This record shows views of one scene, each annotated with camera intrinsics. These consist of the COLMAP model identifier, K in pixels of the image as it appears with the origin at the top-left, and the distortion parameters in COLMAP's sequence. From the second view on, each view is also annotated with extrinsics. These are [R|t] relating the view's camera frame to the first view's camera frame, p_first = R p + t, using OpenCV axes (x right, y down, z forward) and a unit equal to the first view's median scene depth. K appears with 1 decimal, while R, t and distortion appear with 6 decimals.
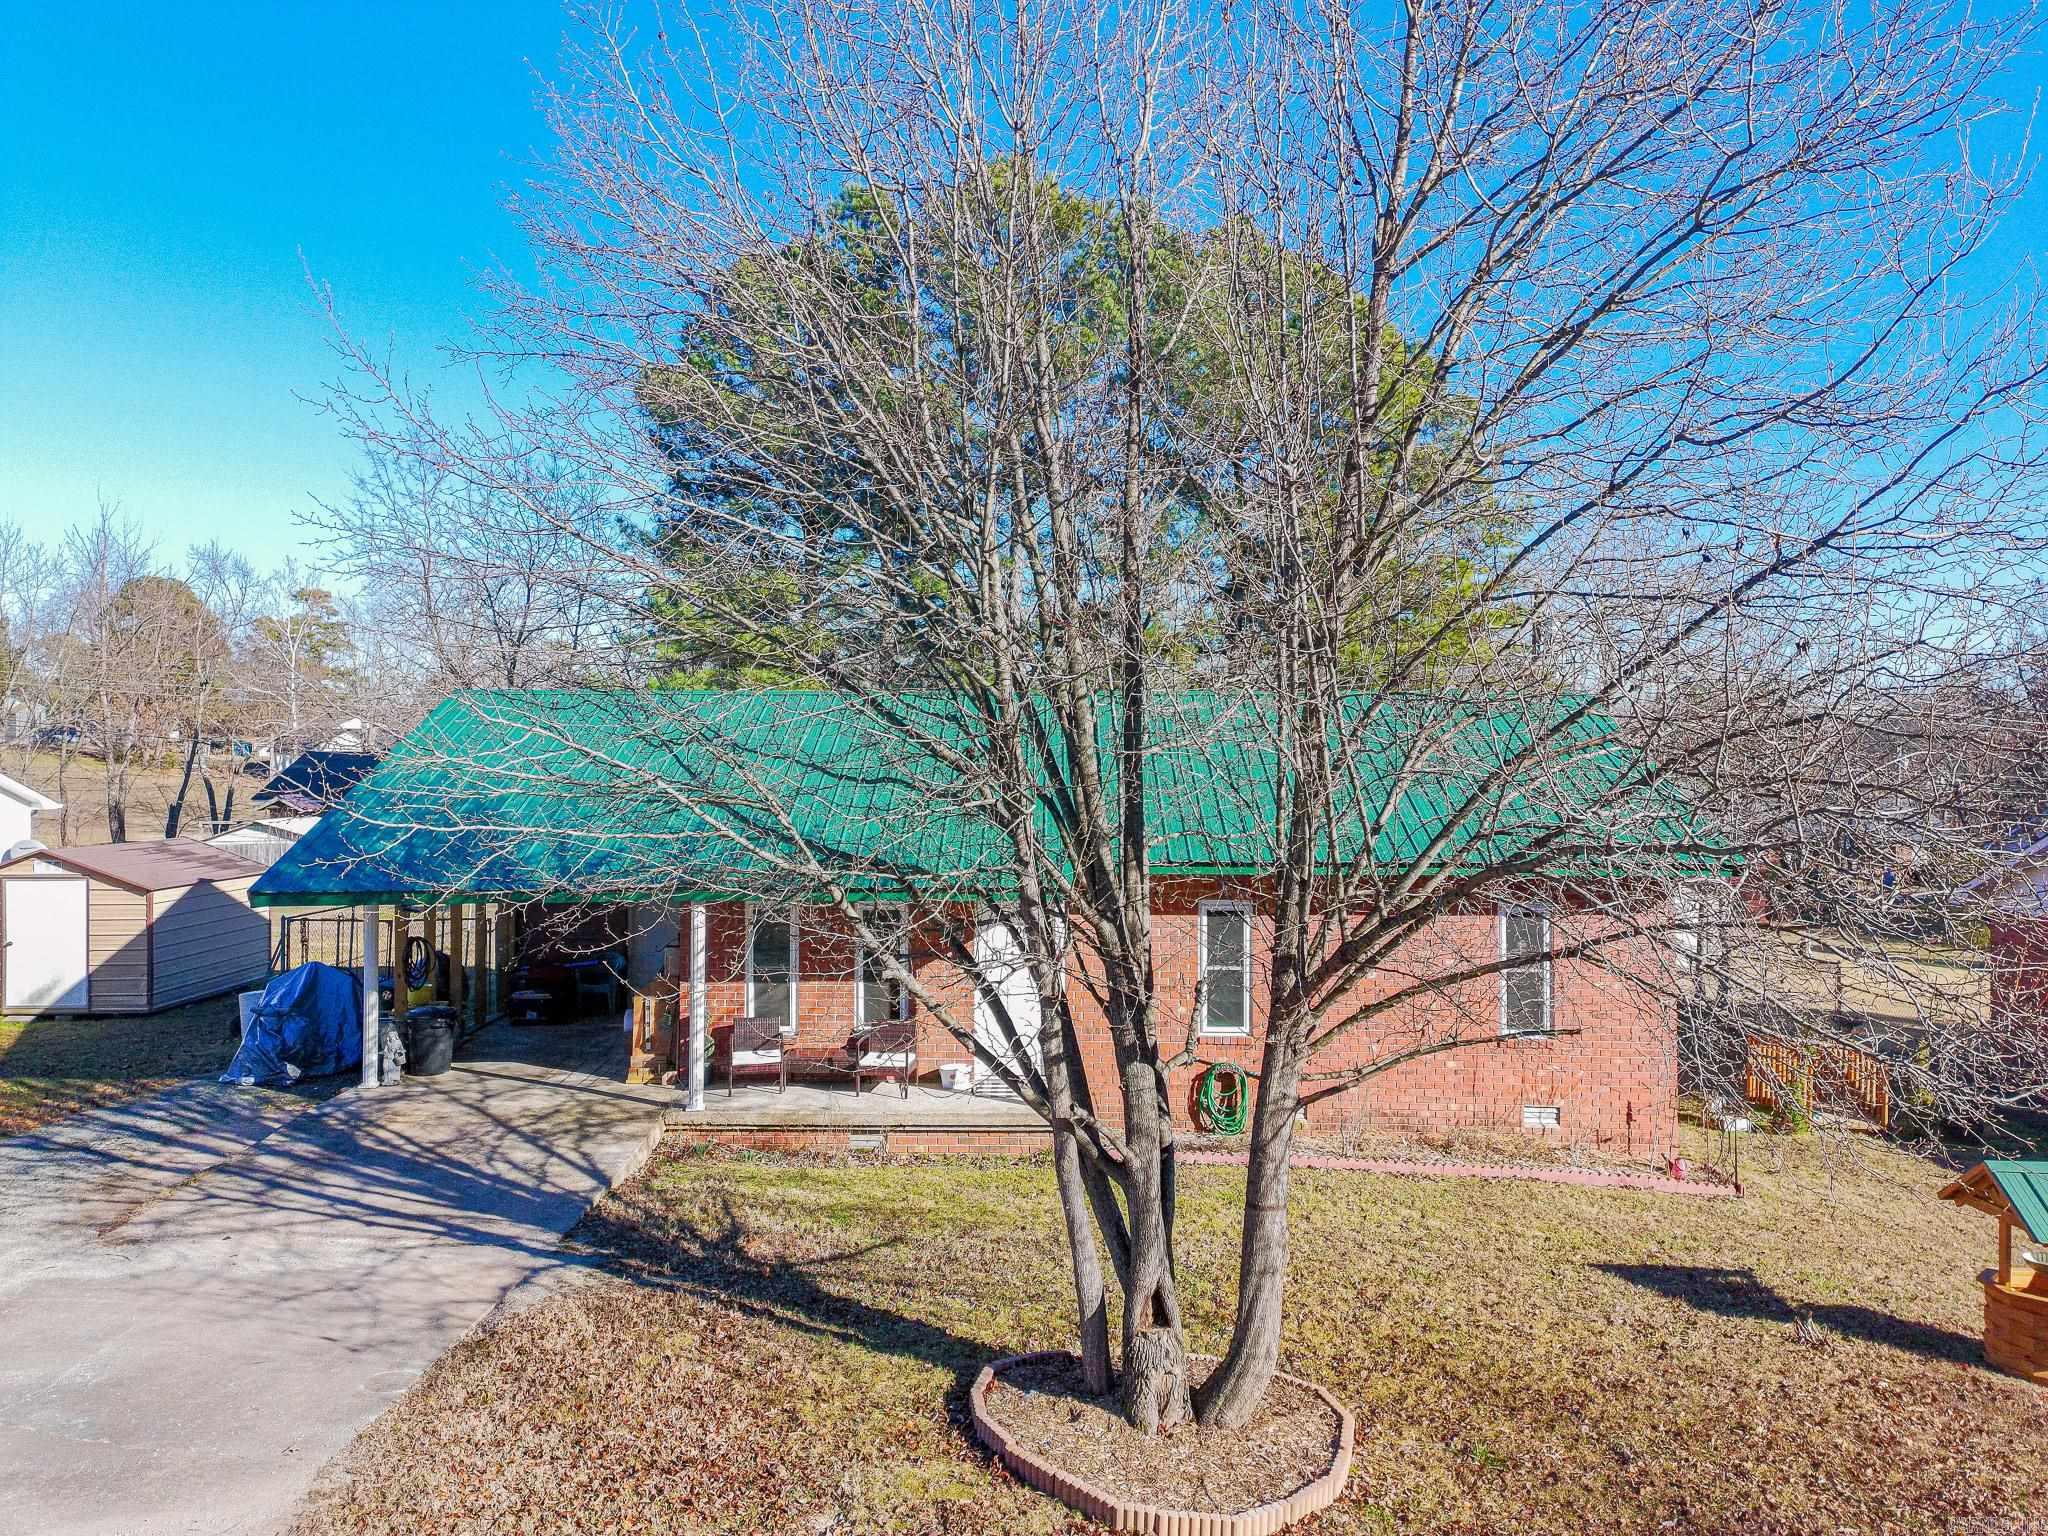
lens RADIAL K [[1492.4, 0, 1039.4], [0, 1492.4, 760.7], [0, 0, 1]] dist [0.115409, -0.127597]
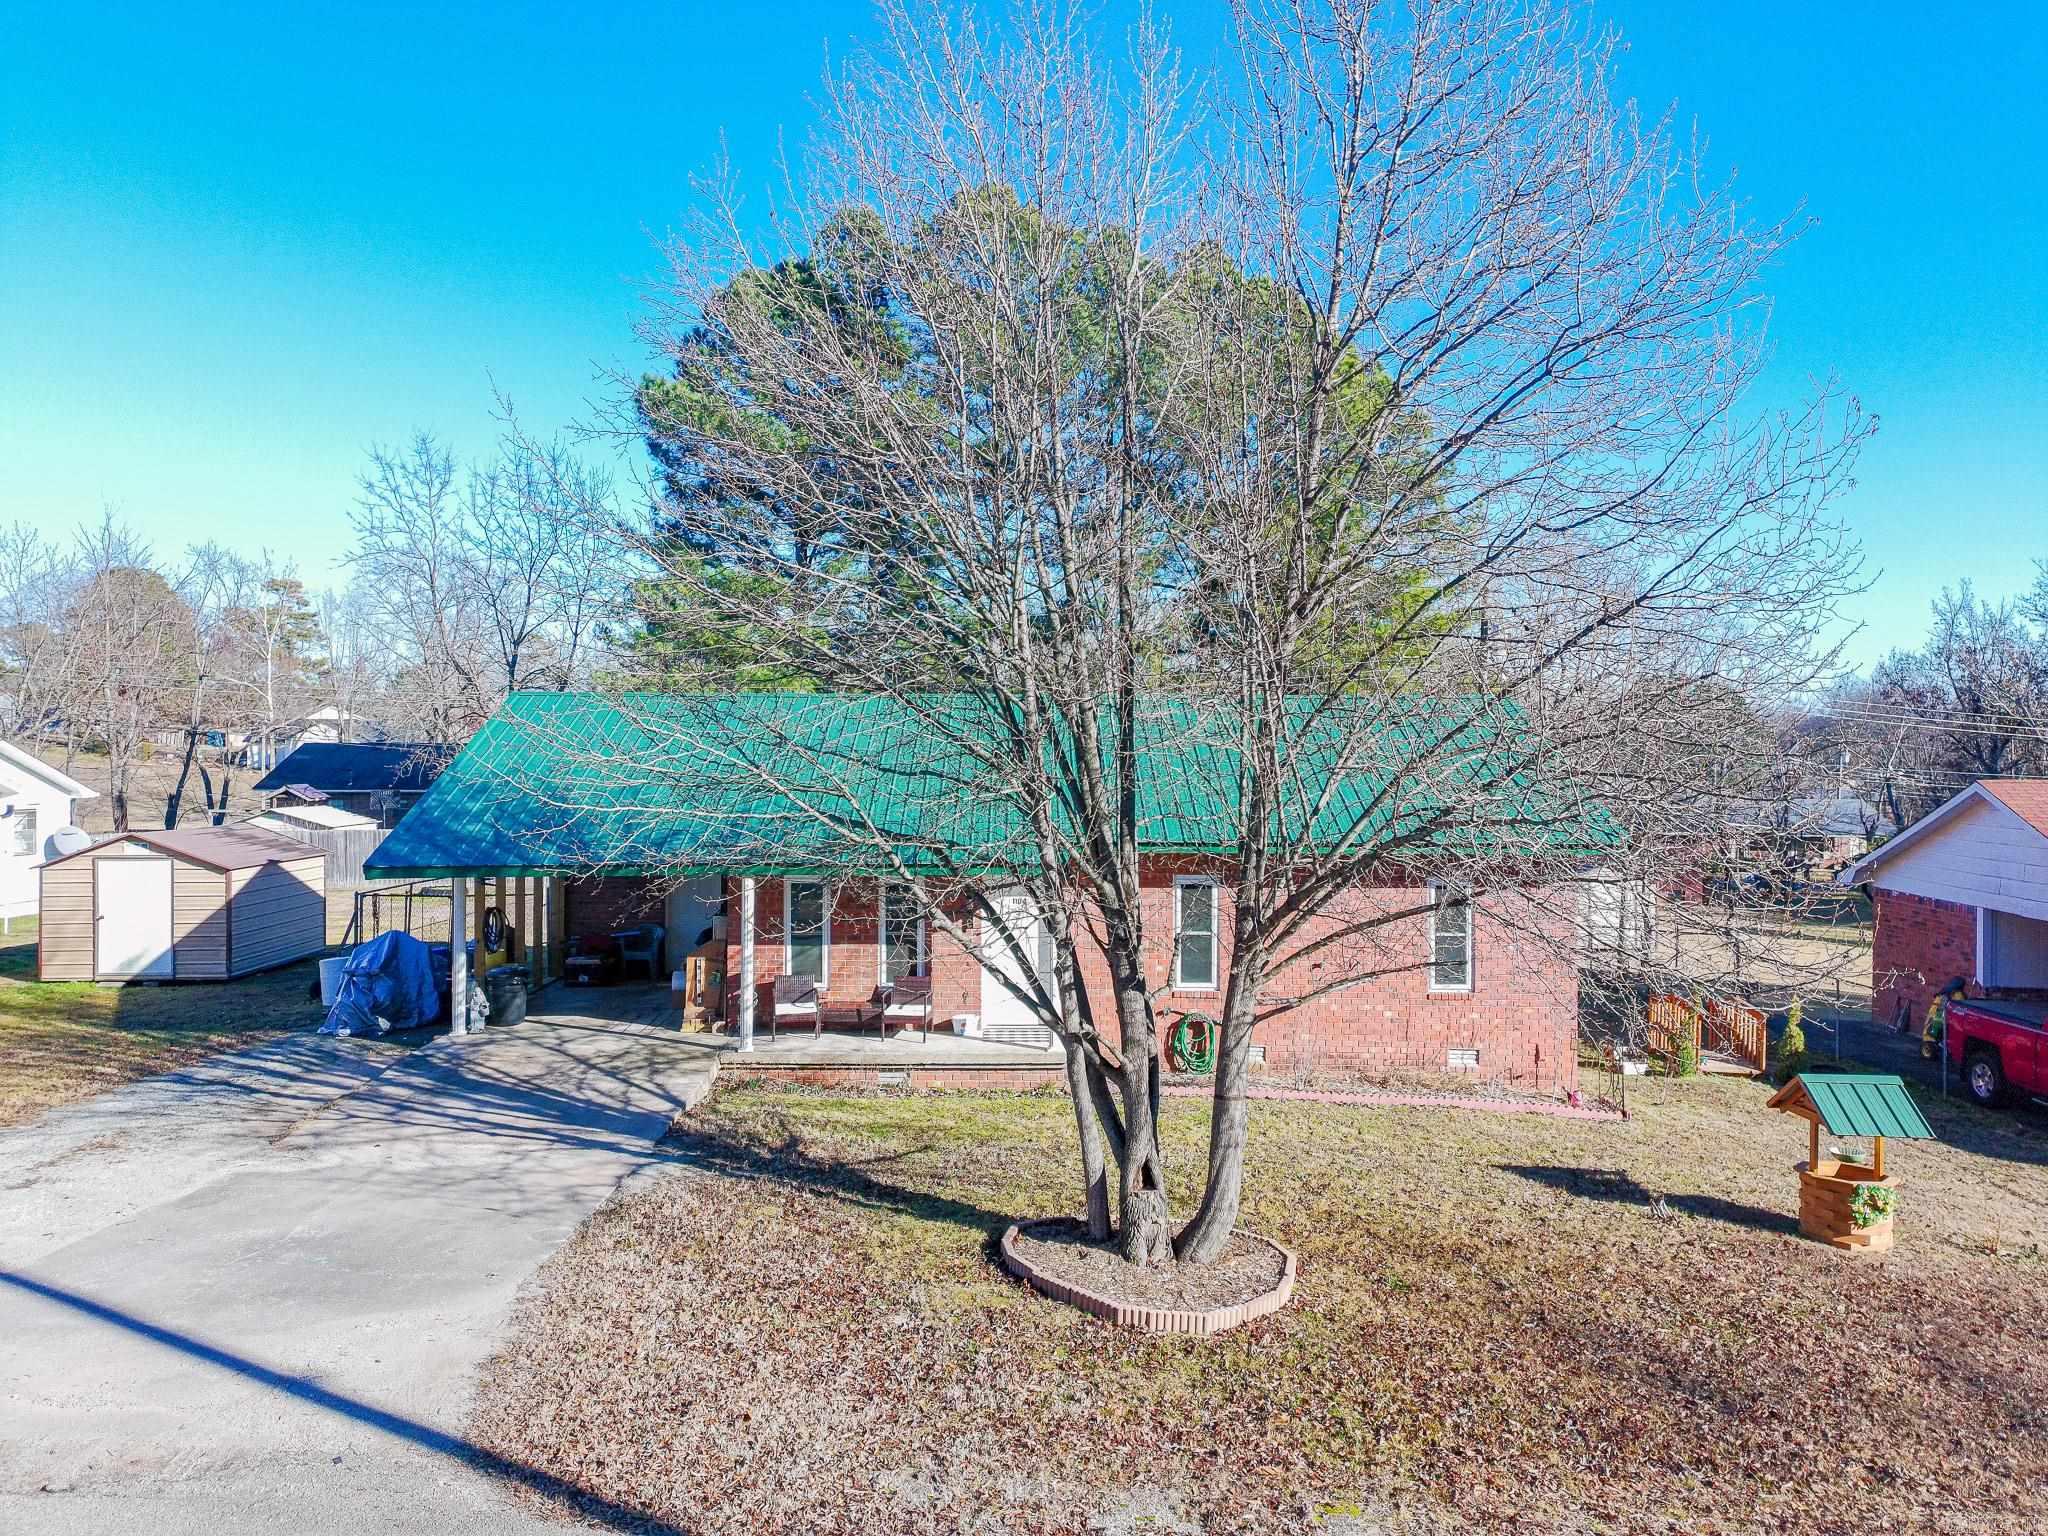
lens RADIAL K [[1492.4, 0, 1039.4], [0, 1492.4, 760.7], [0, 0, 1]] dist [0.115409, -0.127597]
pose [[0.999764, 0.002478, 0.021567, -0.031840], [-0.002546, 0.999992, 0.003117, 0.001492], [-0.021559, -0.003171, 0.999763, -0.217573]]
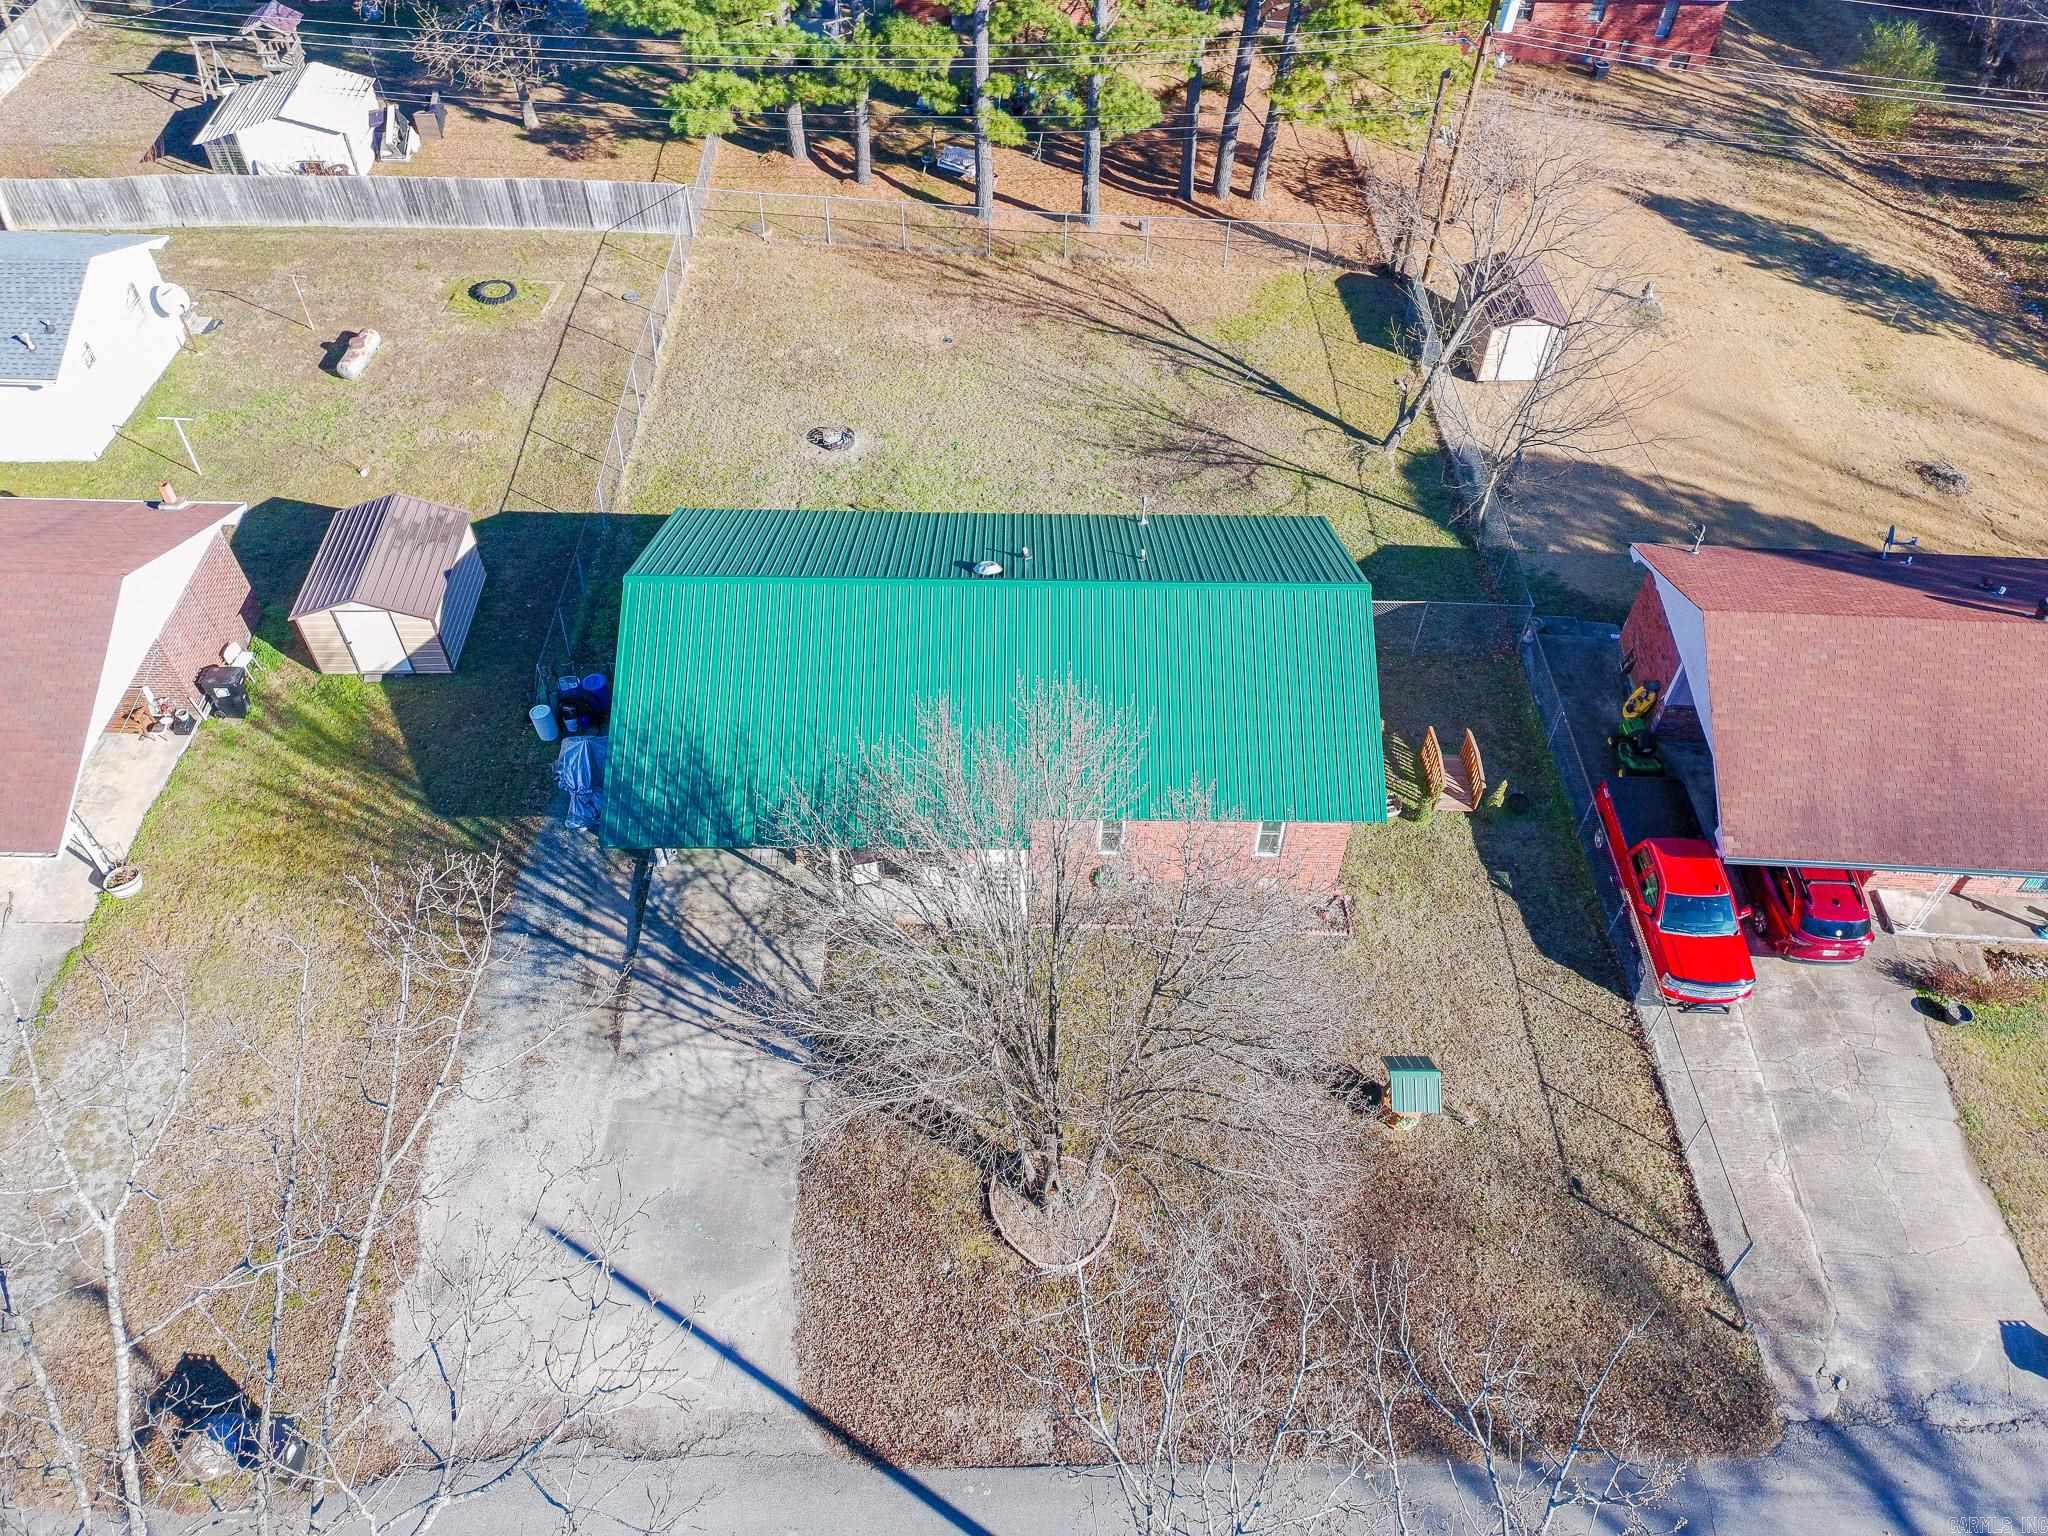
lens RADIAL K [[1487.6, 0, 1038.5], [0, 1487.6, 766.6], [0, 0, 1]] dist [0.074016, -0.052652]
pose [[0.999764, 0.001466, 0.021665, -0.010471], [-0.017056, 0.670481, 0.741730, -1.699802], [-0.013438, -0.741925, 0.670348, -0.235992]]
